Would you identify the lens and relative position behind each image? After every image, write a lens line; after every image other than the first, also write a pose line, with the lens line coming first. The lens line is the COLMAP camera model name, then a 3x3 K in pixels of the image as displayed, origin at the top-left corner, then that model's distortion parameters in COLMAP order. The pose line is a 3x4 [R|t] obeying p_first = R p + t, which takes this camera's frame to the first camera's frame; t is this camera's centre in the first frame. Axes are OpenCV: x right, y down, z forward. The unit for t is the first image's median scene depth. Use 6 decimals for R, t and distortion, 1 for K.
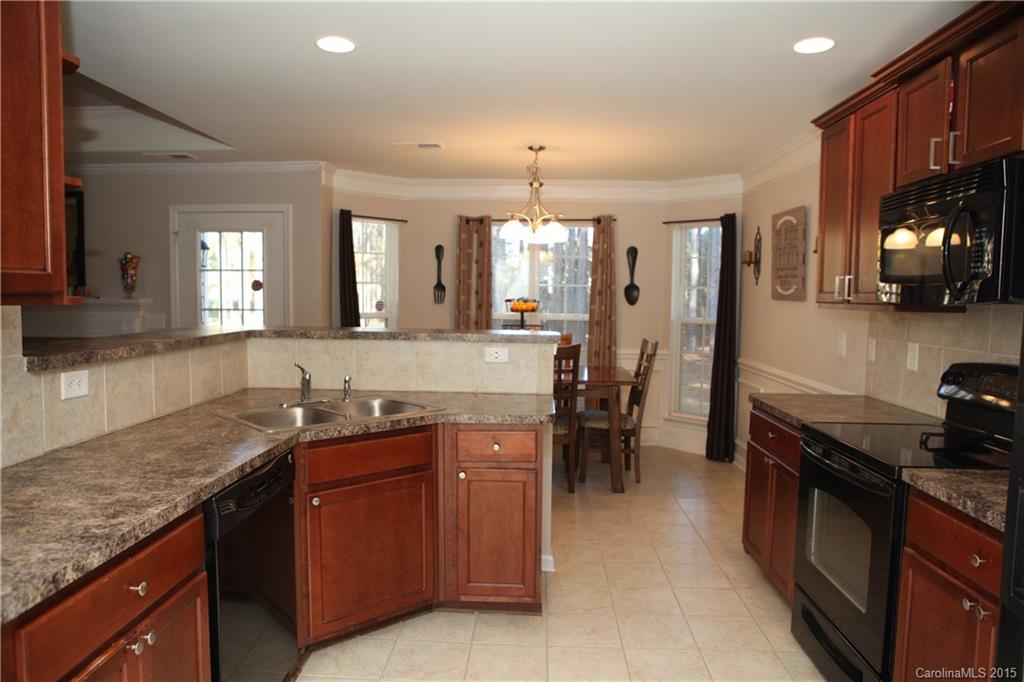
lens RADIAL K [[695.4, 0, 512.0], [0, 695.4, 341.0], [0, 0, 1]] dist [-0.083036, 0.001473]
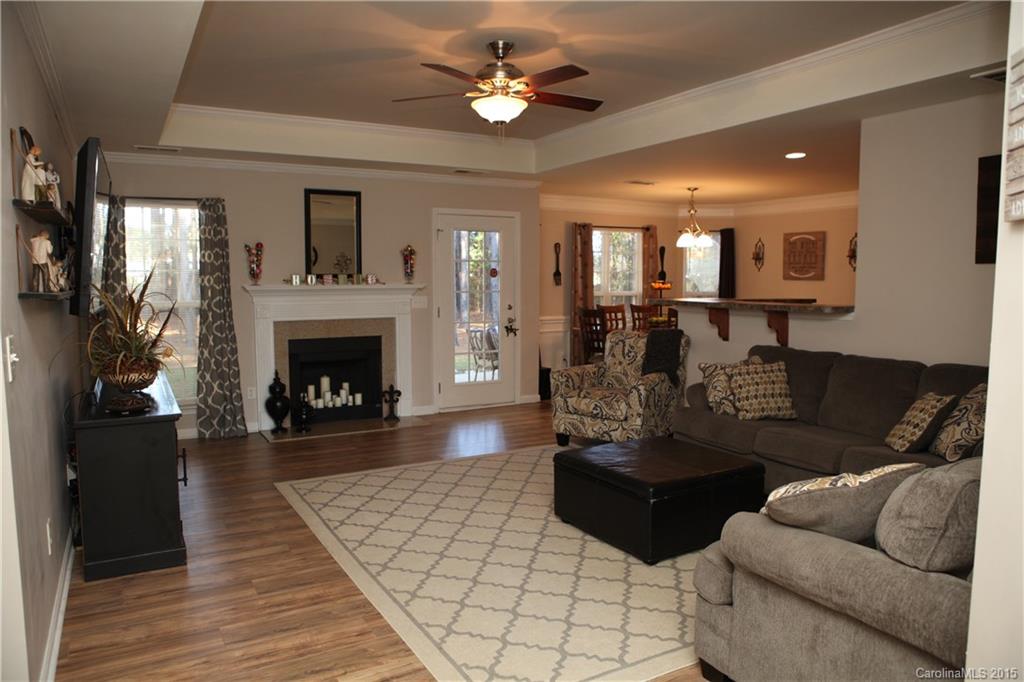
lens RADIAL K [[695.4, 0, 512.0], [0, 695.4, 341.0], [0, 0, 1]] dist [-0.083036, 0.001473]
pose [[0.848746, -0.056847, 0.525737, -0.923945], [0.044738, 0.998360, 0.035726, 0.001883], [-0.526905, -0.006802, 0.849897, -0.119570]]
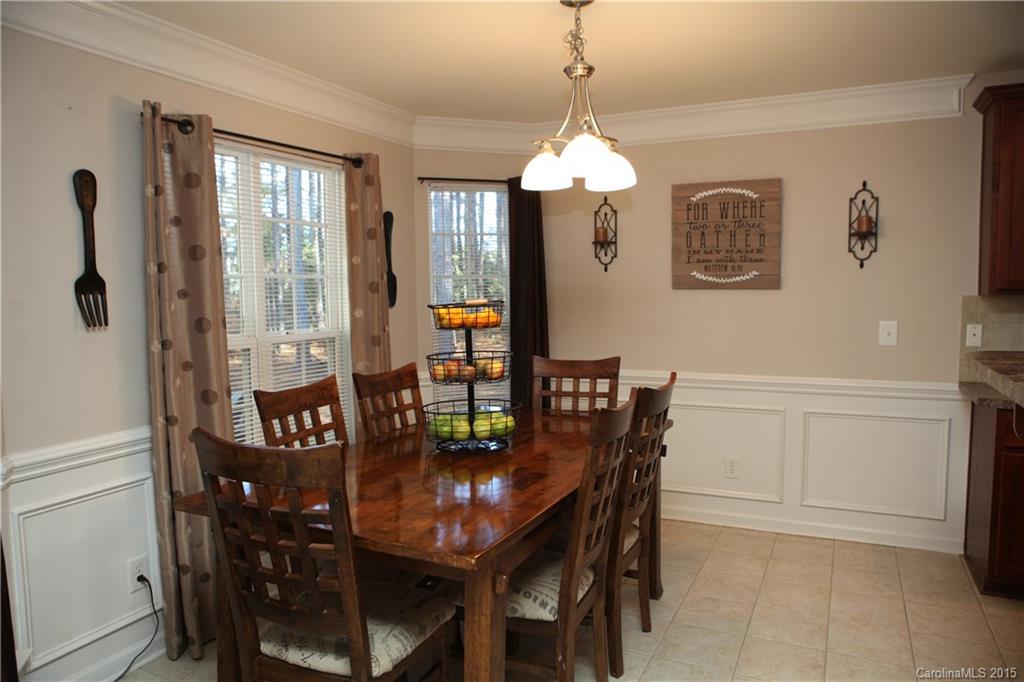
lens RADIAL K [[695.4, 0, 512.0], [0, 695.4, 341.0], [0, 0, 1]] dist [-0.083036, 0.001473]
pose [[0.407978, -0.089278, 0.908616, -0.349433], [0.080961, 0.994825, 0.061396, -0.051505], [-0.909395, 0.048514, 0.413095, 0.657646]]
